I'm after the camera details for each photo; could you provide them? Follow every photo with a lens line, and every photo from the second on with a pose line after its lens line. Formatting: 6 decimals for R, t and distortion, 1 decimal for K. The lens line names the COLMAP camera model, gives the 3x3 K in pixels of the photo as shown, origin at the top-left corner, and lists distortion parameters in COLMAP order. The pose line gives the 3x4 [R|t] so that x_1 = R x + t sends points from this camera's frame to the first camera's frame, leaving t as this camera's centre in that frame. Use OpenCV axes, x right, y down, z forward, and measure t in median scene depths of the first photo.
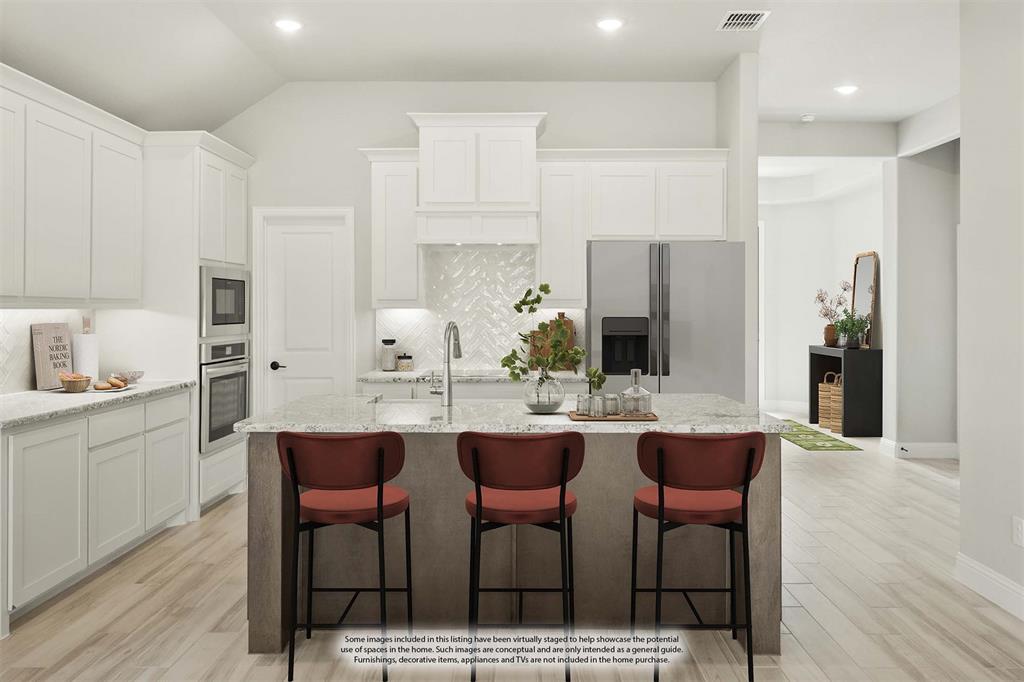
lens RADIAL K [[752.5, 0, 500.6], [0, 752.5, 305.9], [0, 0, 1]] dist [0.004529, 0.000766]
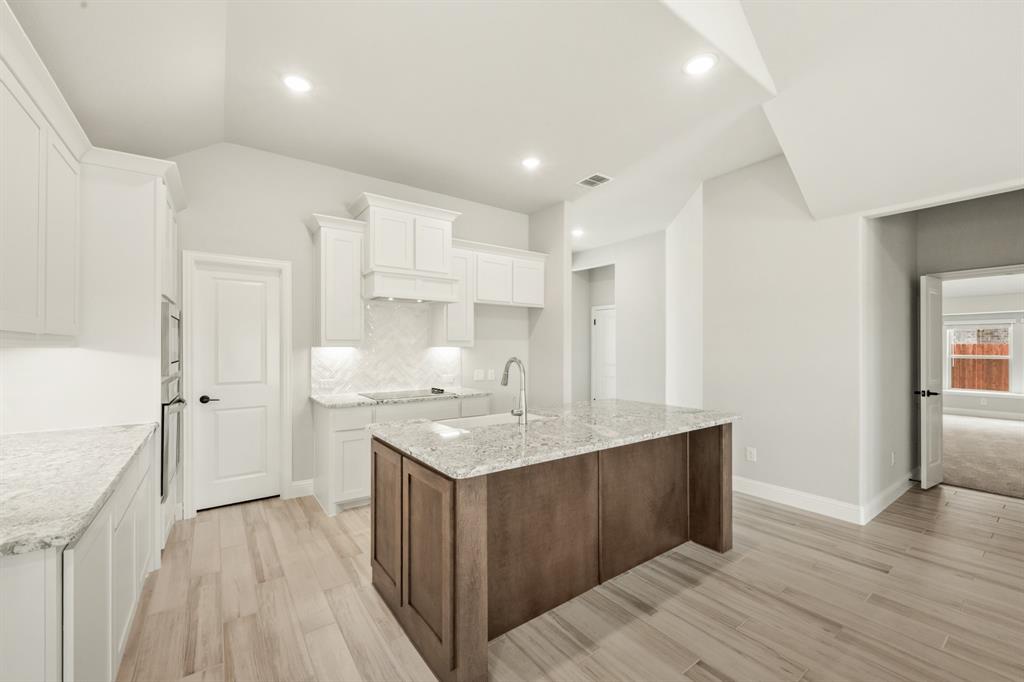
lens RADIAL K [[409.1, 0, 512.4], [0, 409.1, 345.2], [0, 0, 1]] dist [-0.000617, 0.000229]
pose [[0.810317, 0.004011, 0.585977, -0.326413], [-0.003343, 0.999992, -0.002222, 0.001267], [-0.585982, -0.000158, 0.810324, 0.300732]]
